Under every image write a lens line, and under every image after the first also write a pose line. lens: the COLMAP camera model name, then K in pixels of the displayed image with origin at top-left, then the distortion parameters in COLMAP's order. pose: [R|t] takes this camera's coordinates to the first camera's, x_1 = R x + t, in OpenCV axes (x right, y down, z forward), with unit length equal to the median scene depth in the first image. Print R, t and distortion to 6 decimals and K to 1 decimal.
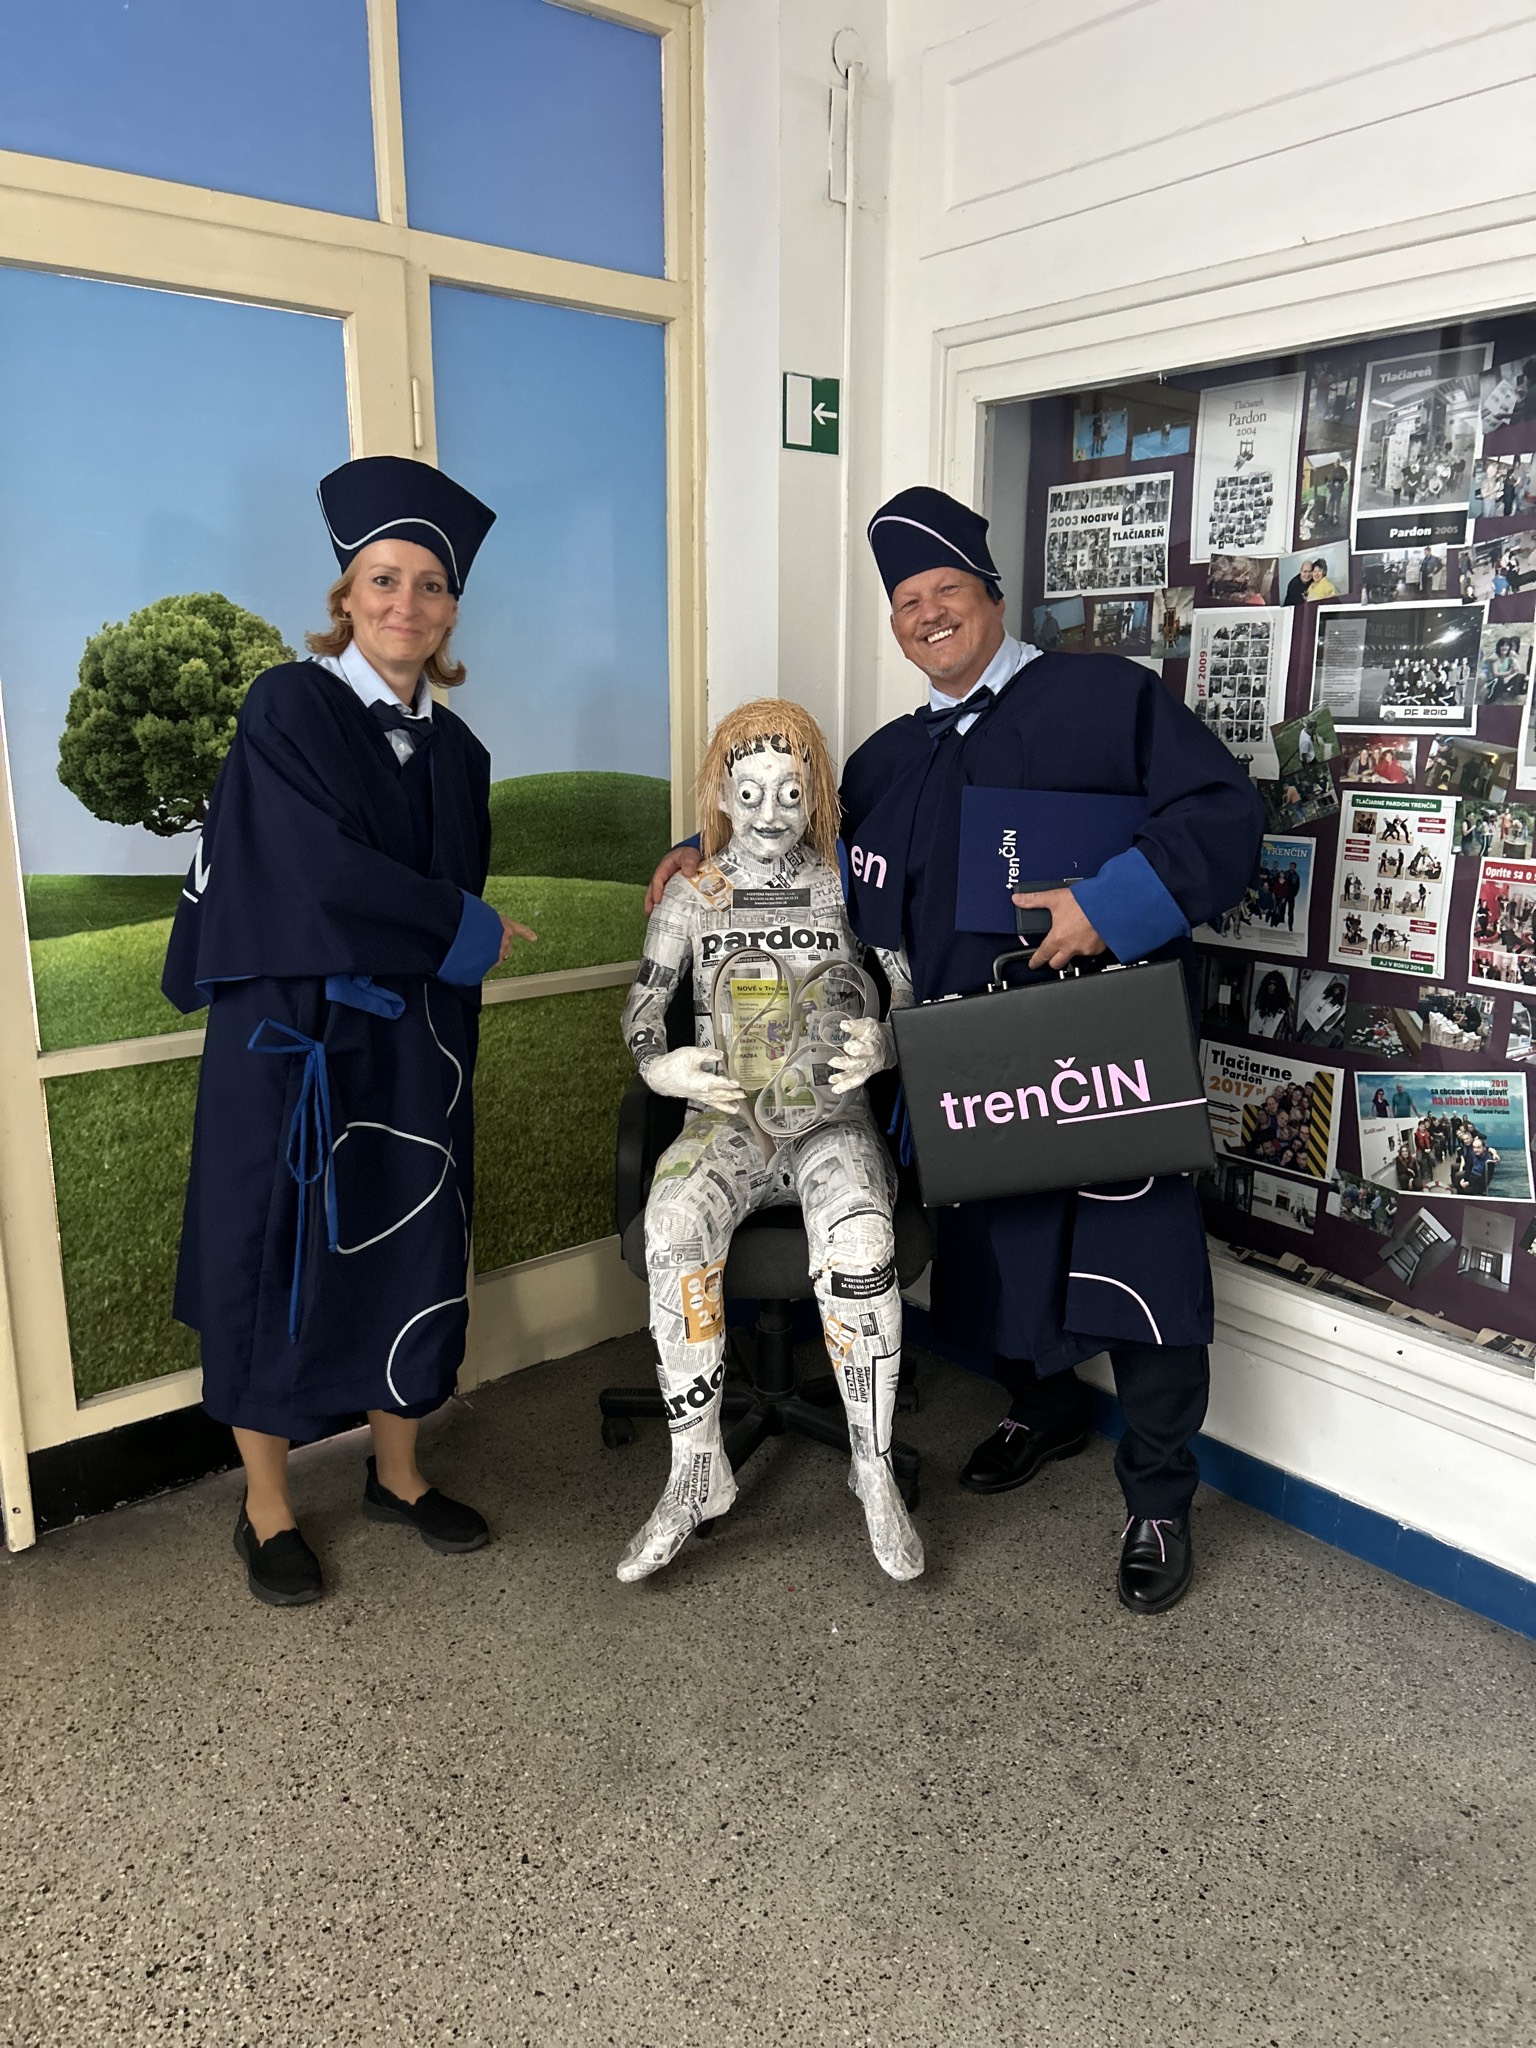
lens RADIAL K [[1532.9, 0, 772.4], [0, 1532.9, 1026.4], [0, 0, 1]] dist [0.051245, -0.057816]
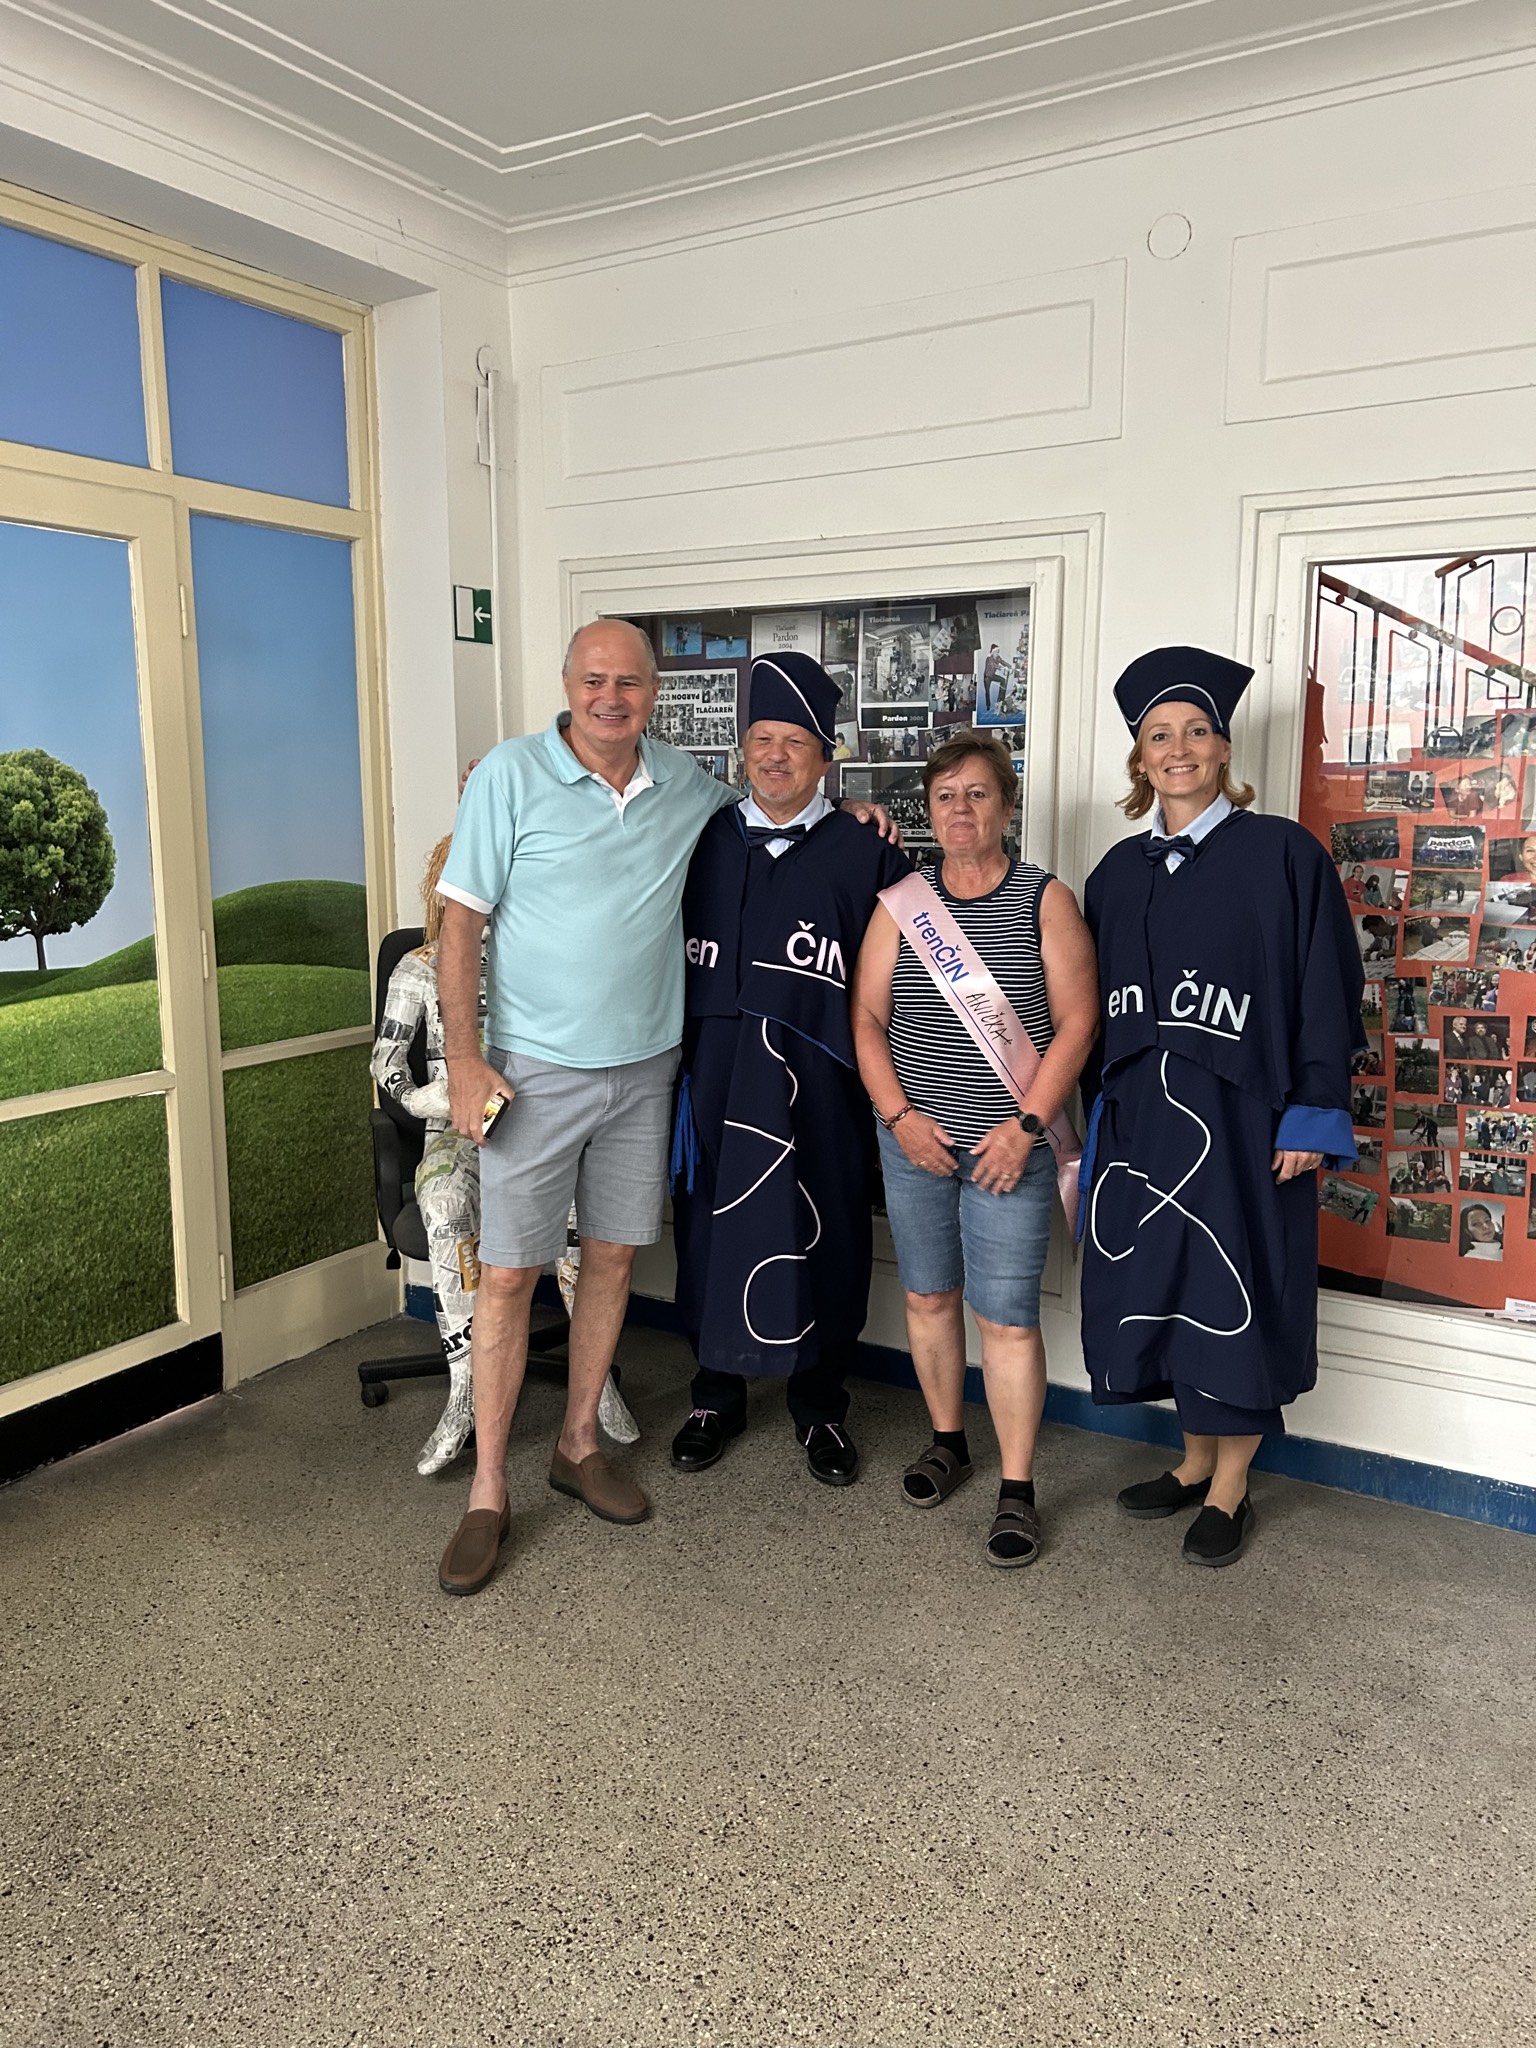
lens RADIAL K [[1532.9, 0, 771.6], [0, 1532.9, 1028.8], [0, 0, 1]] dist [0.051245, -0.057816]
pose [[0.941389, -0.054498, 0.332890, -0.226446], [0.075214, 0.995931, -0.049652, 0.056610], [-0.328830, 0.071779, 0.941657, -0.376366]]
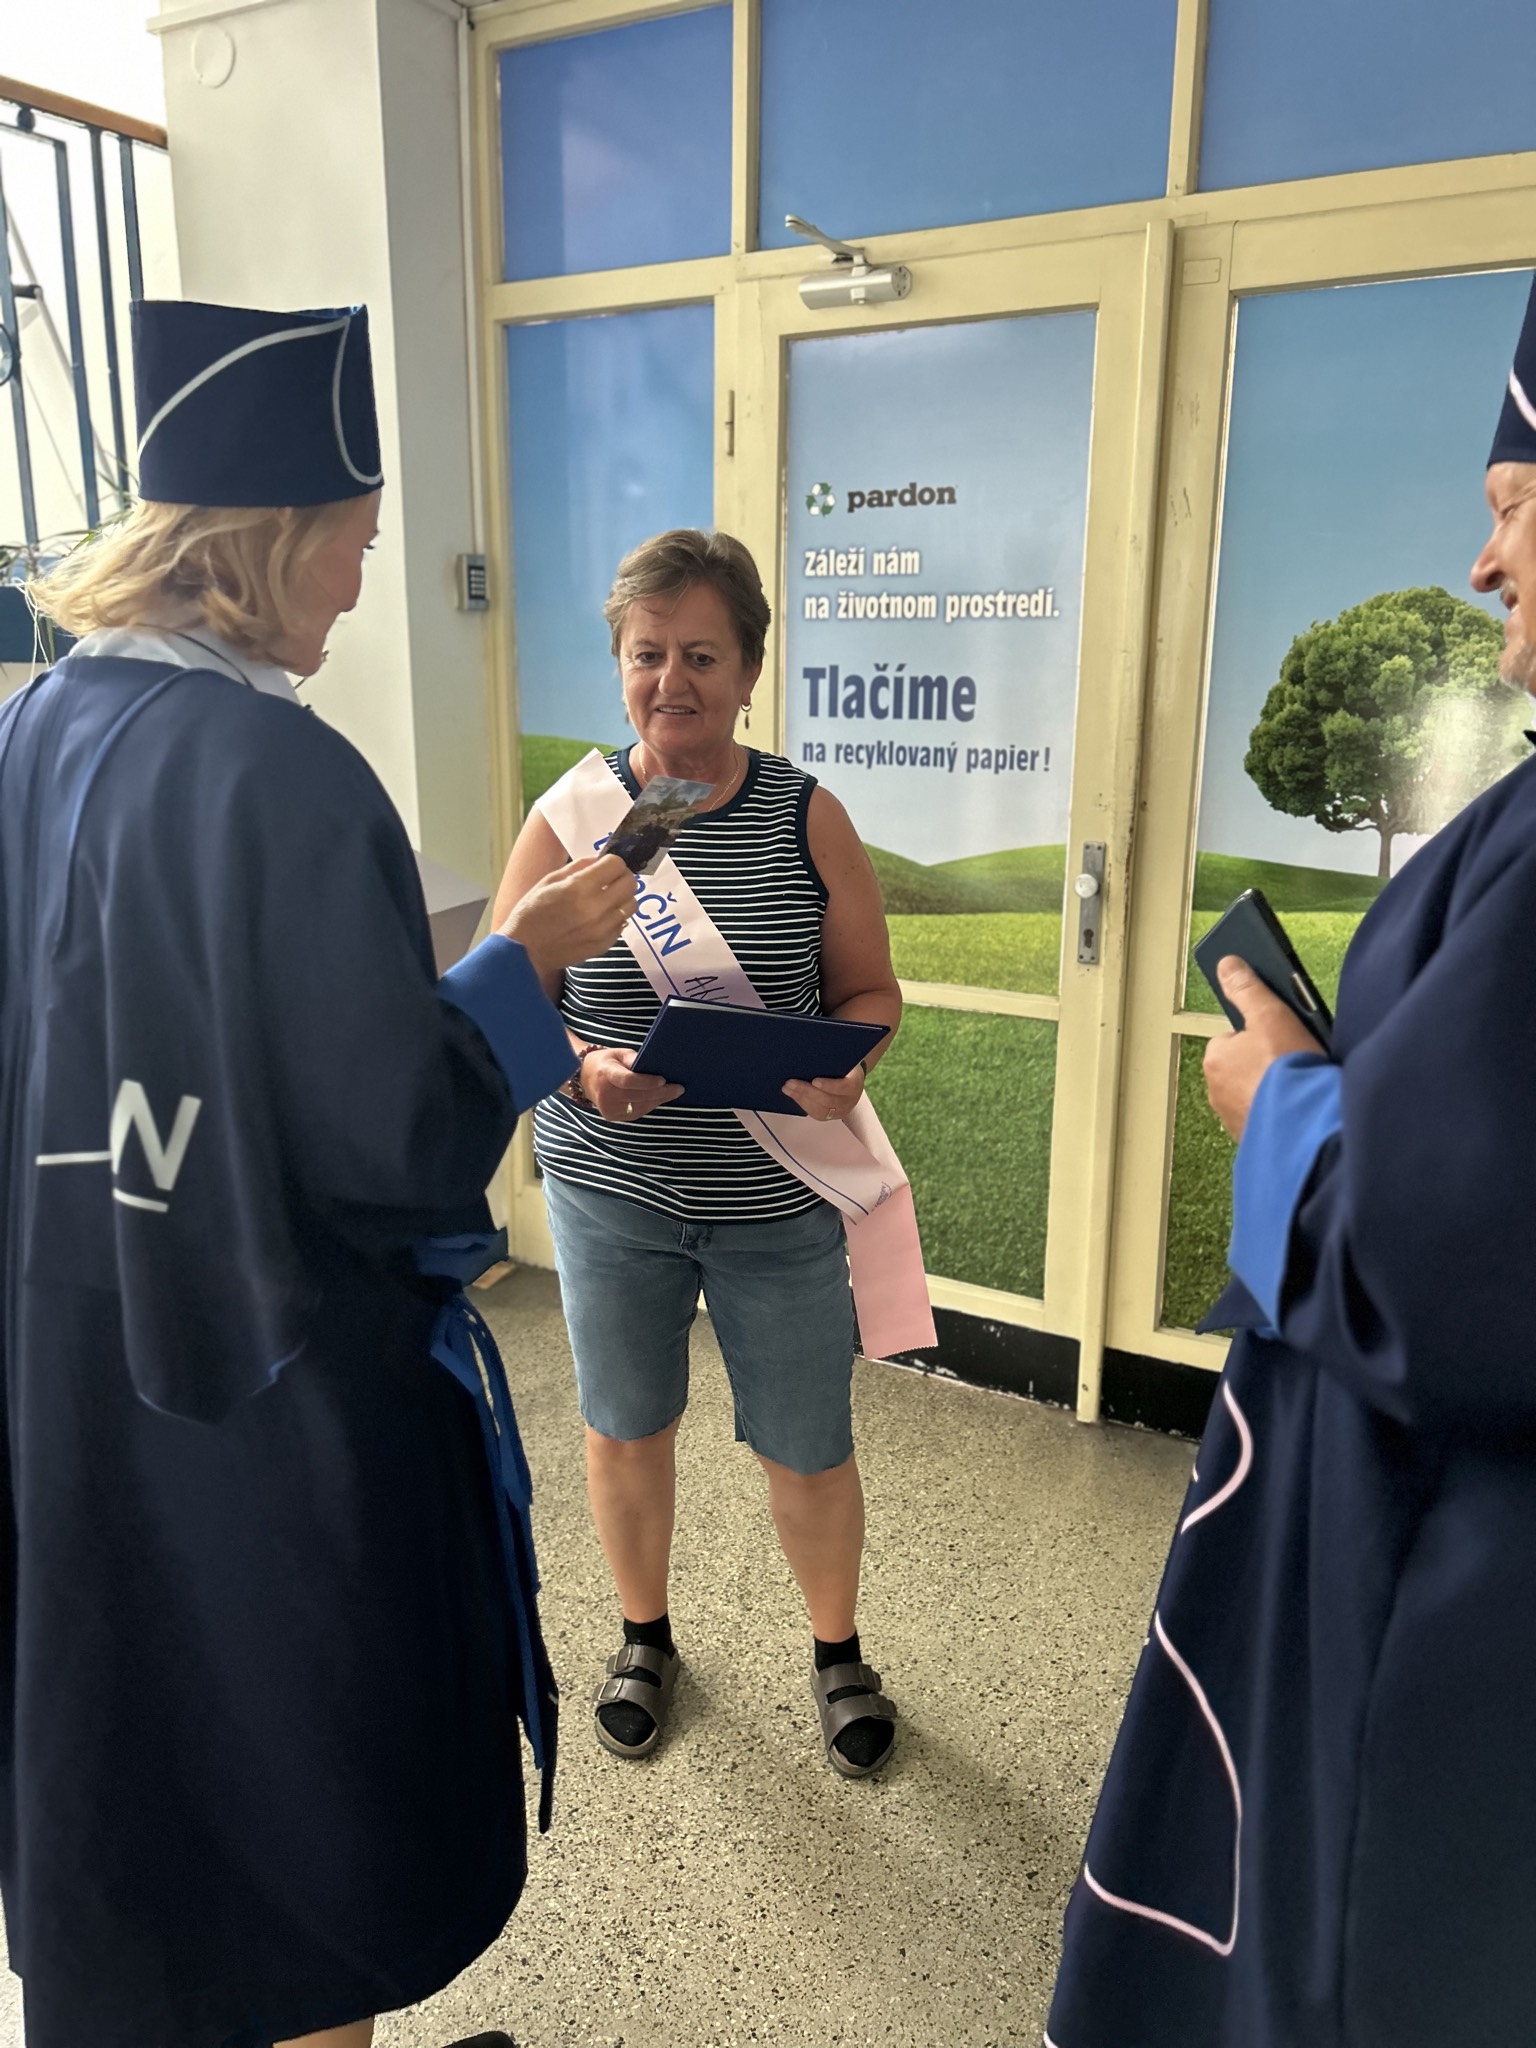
lens RADIAL K [[1532.9, 0, 780.0], [0, 1532.9, 1026.5], [0, 0, 1]] dist [0.051245, -0.057816]
pose [[0.375636, 0.222038, -0.899776, 0.404285], [-0.208641, 0.966213, 0.151330, -0.076715], [0.902976, 0.130884, 0.409271, 0.274198]]
